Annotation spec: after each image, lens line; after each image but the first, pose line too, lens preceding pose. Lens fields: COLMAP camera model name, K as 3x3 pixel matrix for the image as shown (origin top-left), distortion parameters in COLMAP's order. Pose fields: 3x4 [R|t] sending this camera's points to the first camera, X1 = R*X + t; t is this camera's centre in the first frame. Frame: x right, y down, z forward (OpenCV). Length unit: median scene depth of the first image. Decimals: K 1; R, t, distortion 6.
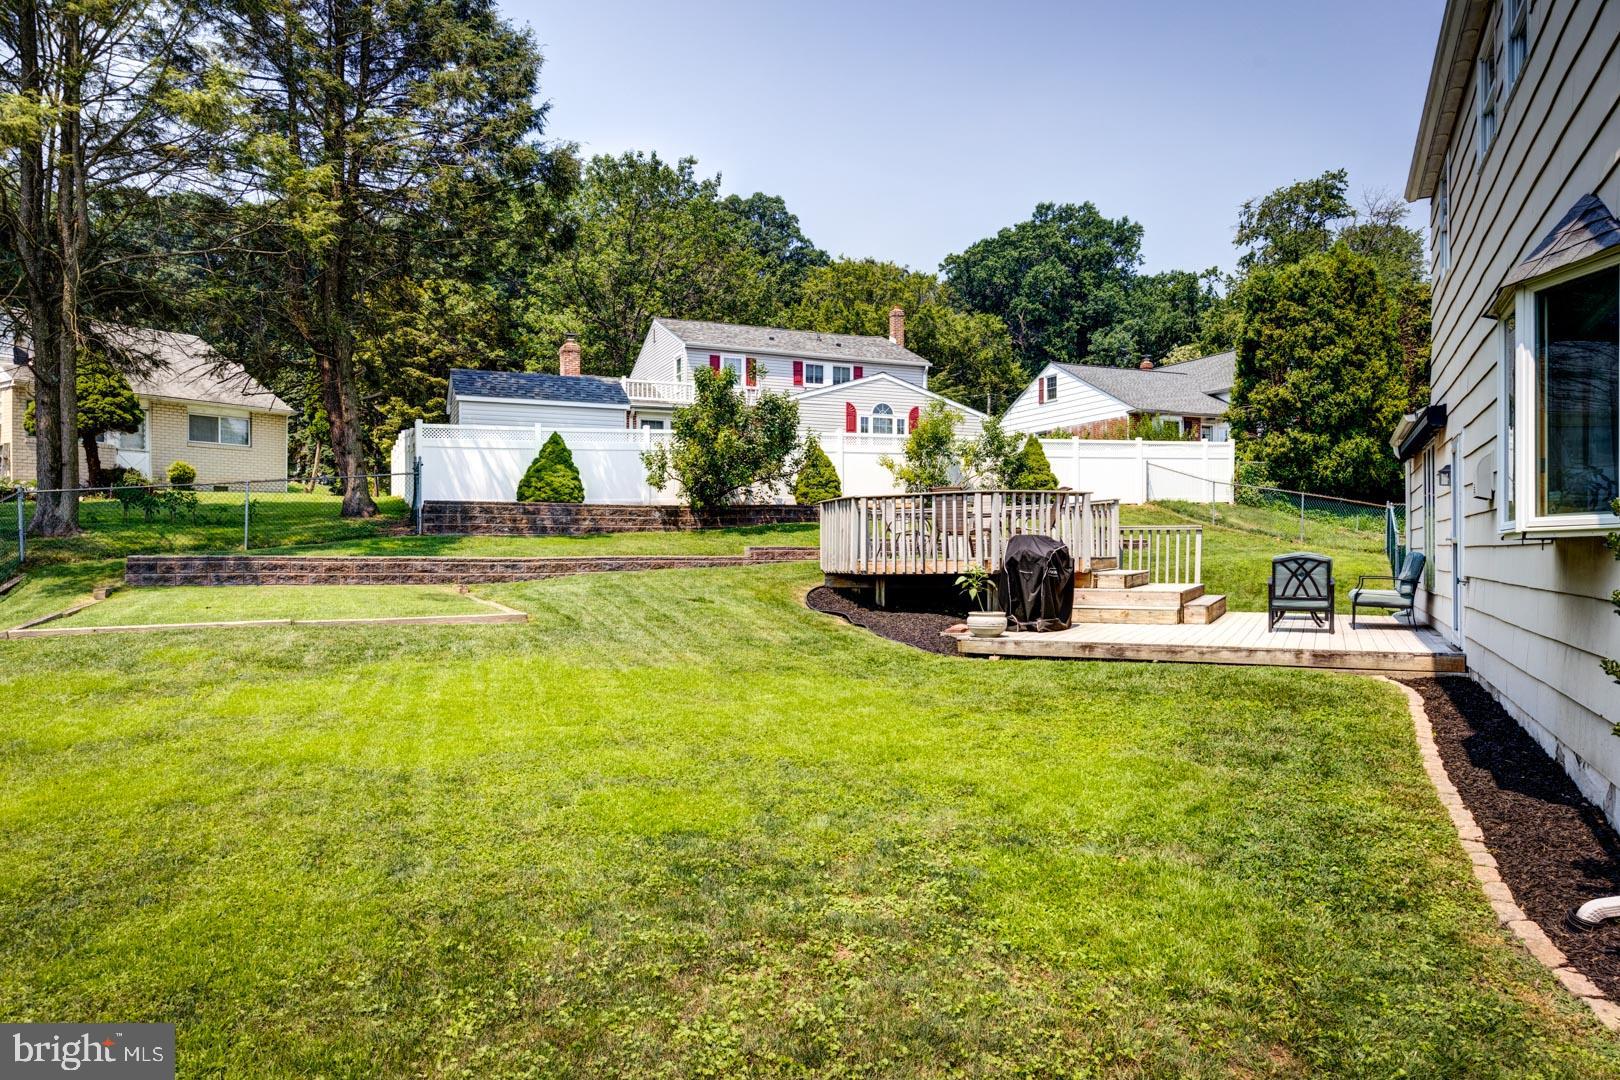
lens RADIAL K [[1051.5, 0, 816.3], [0, 1051.5, 552.6], [0, 0, 1]] dist [0.006693, 0.000305]
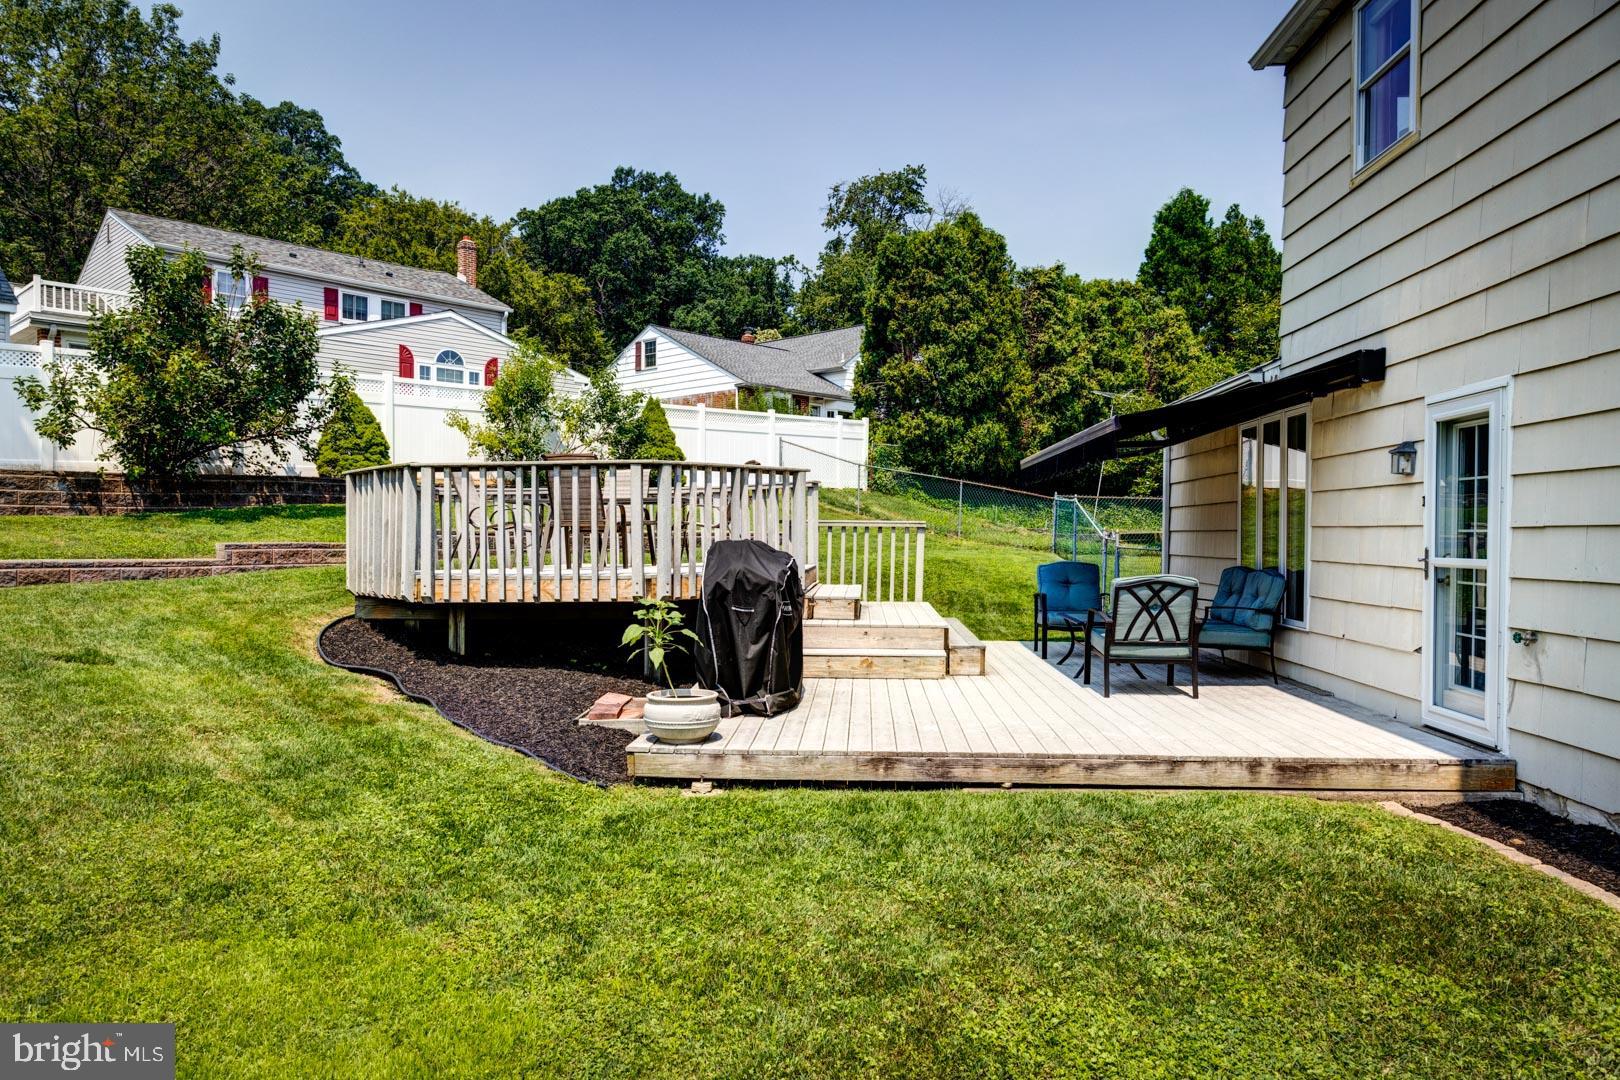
lens RADIAL K [[1051.5, 0, 816.3], [0, 1051.5, 552.6], [0, 0, 1]] dist [0.006693, 0.000305]
pose [[0.919697, 0.000538, 0.392628, 0.007861], [-0.007927, 0.999821, 0.017198, -0.008911], [-0.392548, -0.018930, 0.919537, 0.201809]]
